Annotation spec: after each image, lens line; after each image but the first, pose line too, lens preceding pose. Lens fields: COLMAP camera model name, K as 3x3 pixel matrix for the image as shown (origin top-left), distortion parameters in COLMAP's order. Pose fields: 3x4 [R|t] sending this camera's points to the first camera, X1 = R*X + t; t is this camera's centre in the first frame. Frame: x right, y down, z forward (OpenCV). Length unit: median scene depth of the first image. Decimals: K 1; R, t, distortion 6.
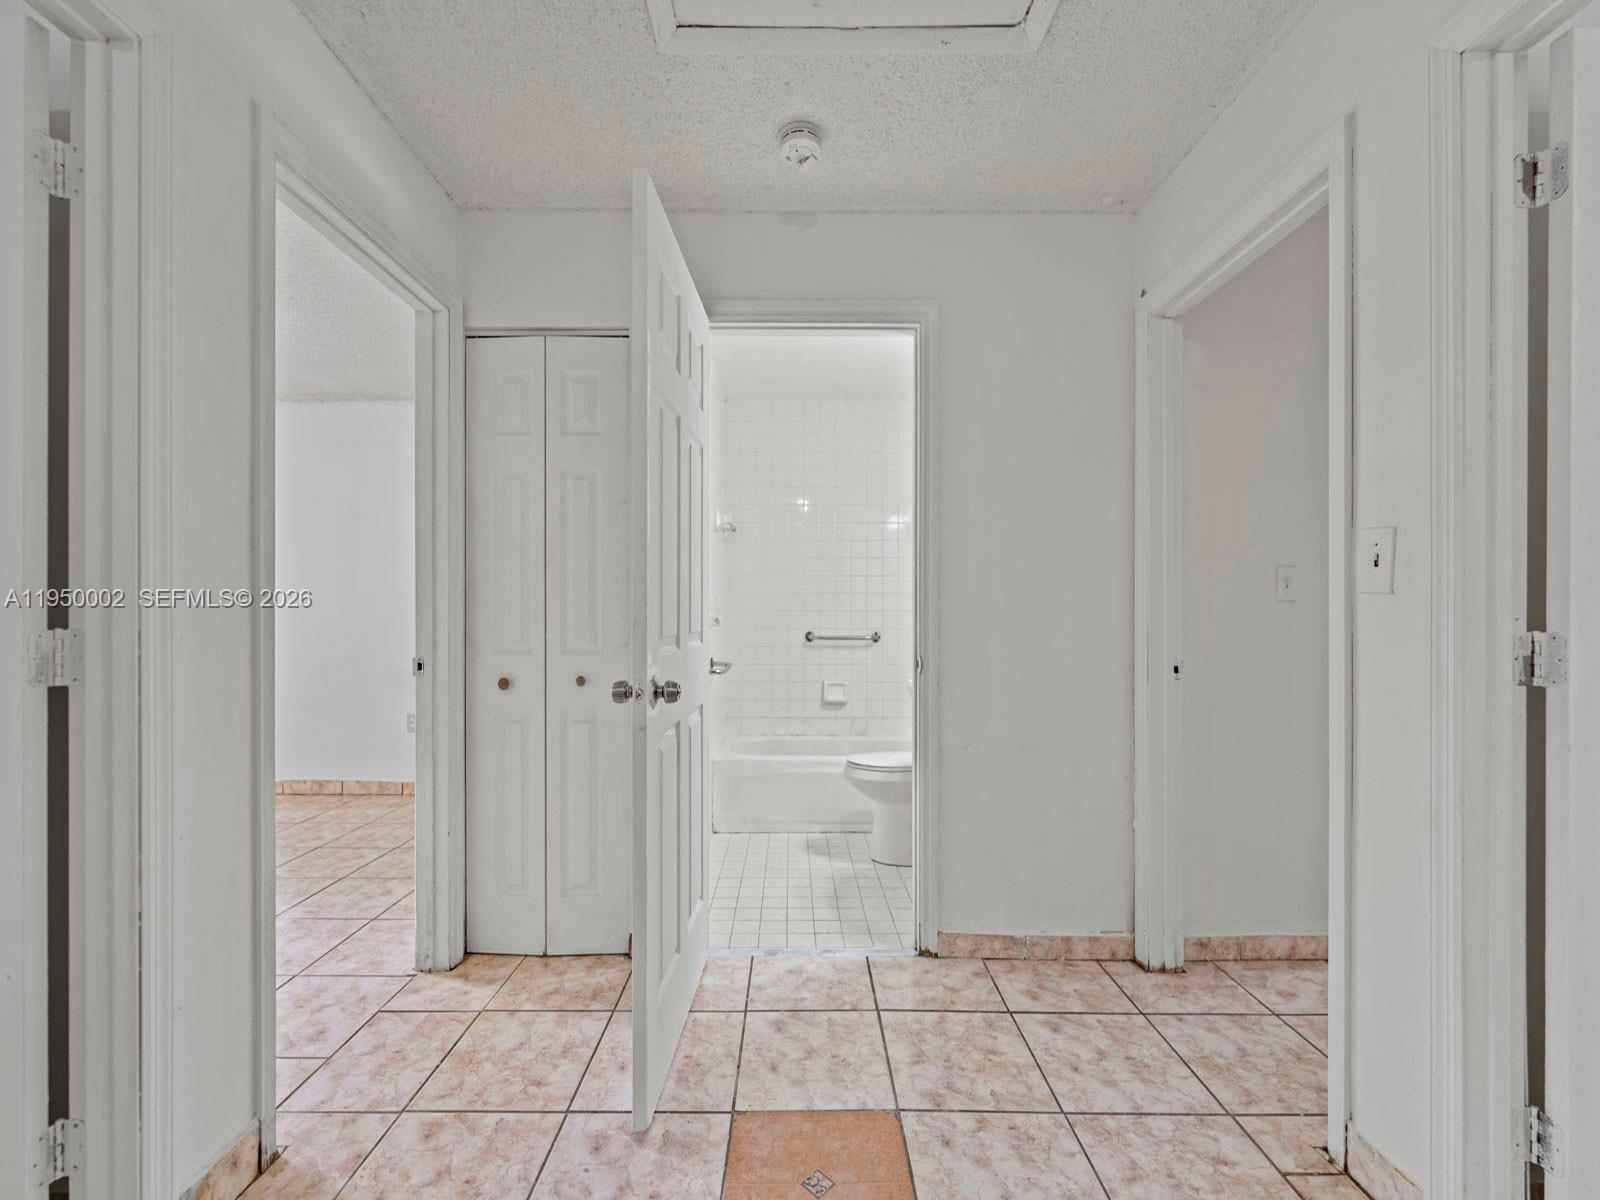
lens RADIAL K [[654.6, 0, 795.6], [0, 654.6, 602.9], [0, 0, 1]] dist [0.001469, 0.000790]
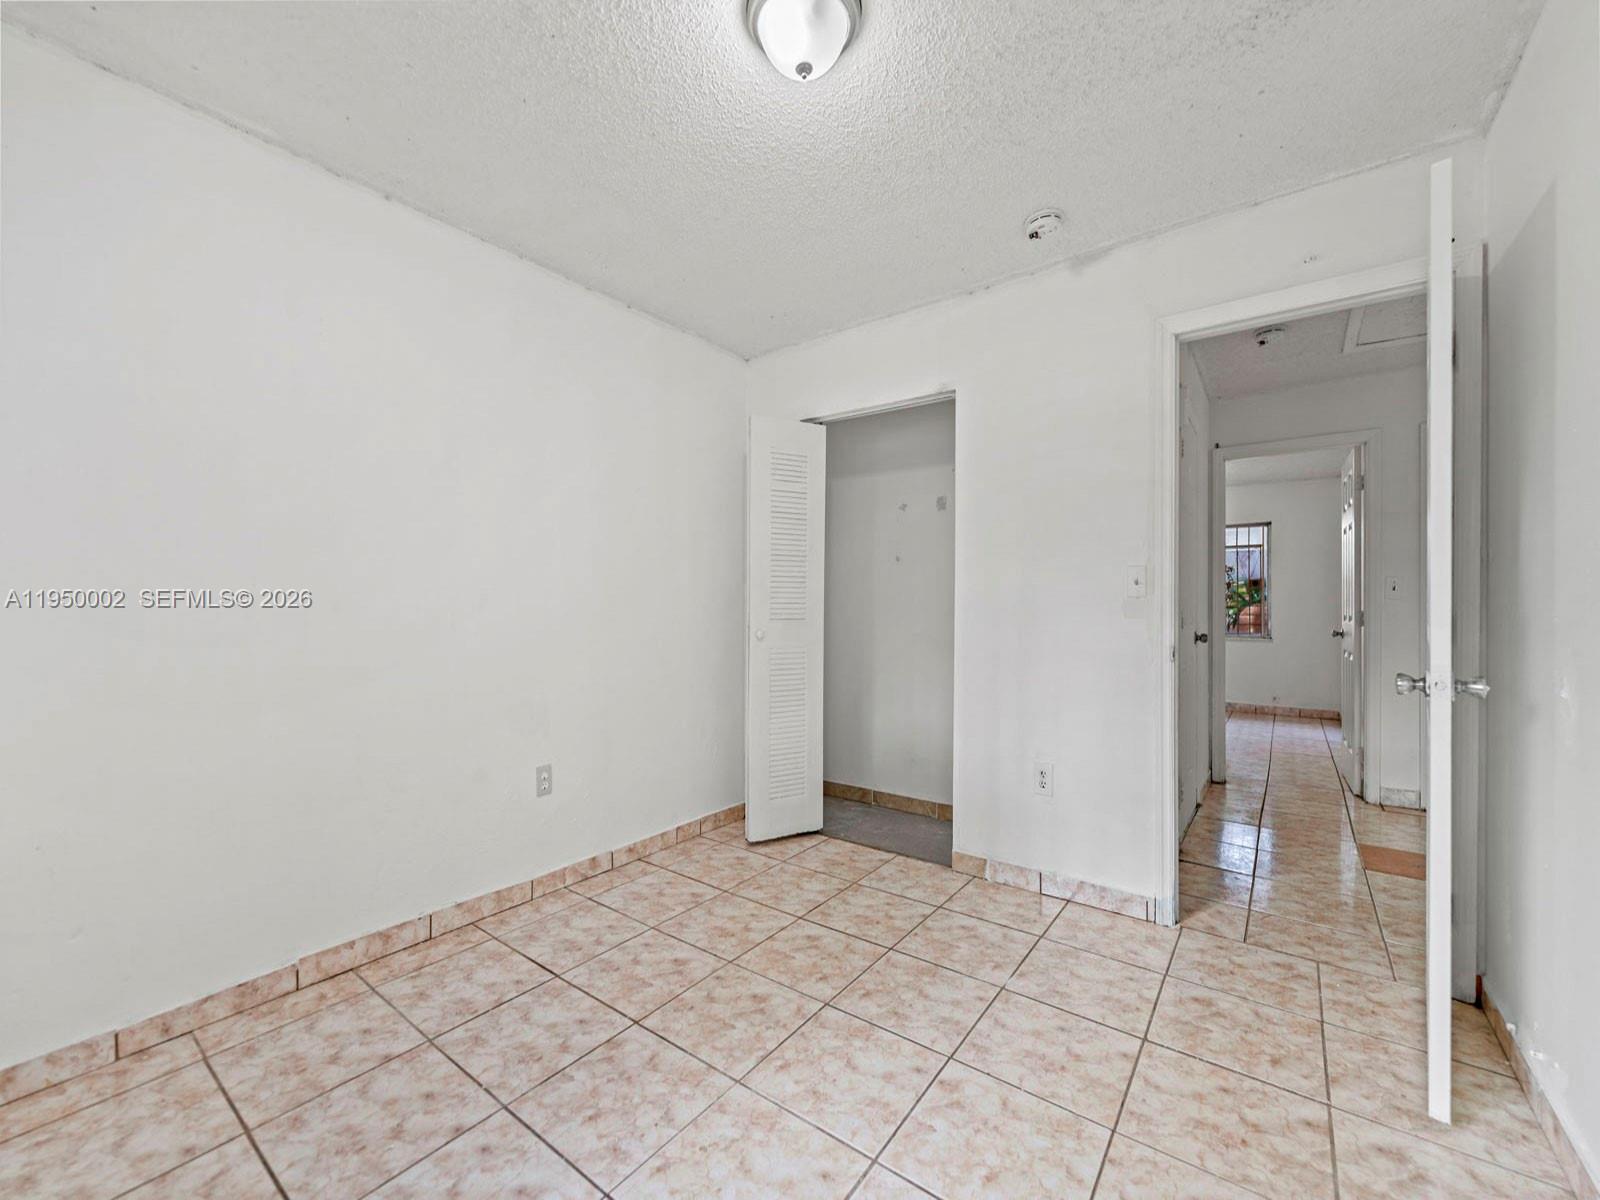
lens RADIAL K [[654.6, 0, 795.6], [0, 654.6, 602.9], [0, 0, 1]] dist [0.001469, 0.000790]
pose [[0.597096, 0.000892, 0.802169, -0.949254], [-0.015613, 0.999823, 0.010510, 0.001891], [-0.802018, -0.018799, 0.597004, 0.435045]]
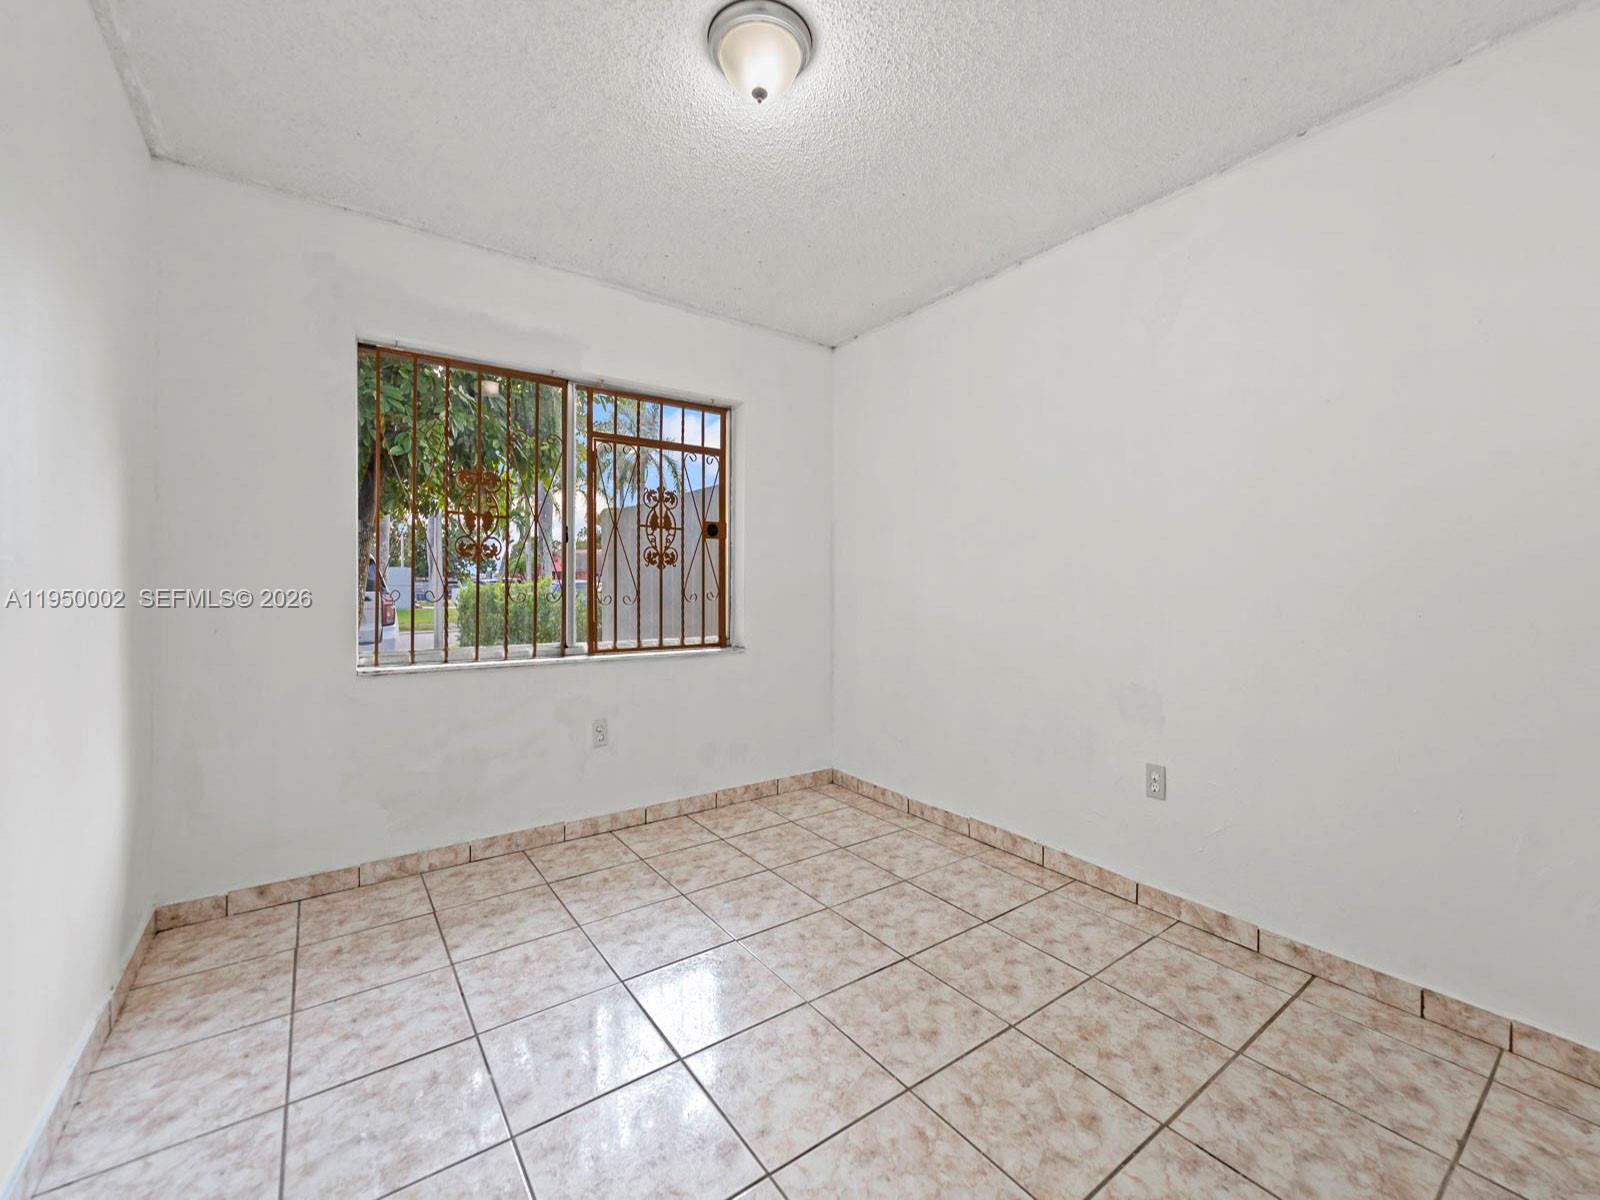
lens RADIAL K [[654.6, 0, 795.6], [0, 654.6, 602.9], [0, 0, 1]] dist [0.001469, 0.000790]
pose [[0.585714, 0.019478, -0.810284, -0.318147], [0.013679, 0.999331, 0.033911, 0.008631], [0.810403, -0.030946, 0.585055, 0.435072]]
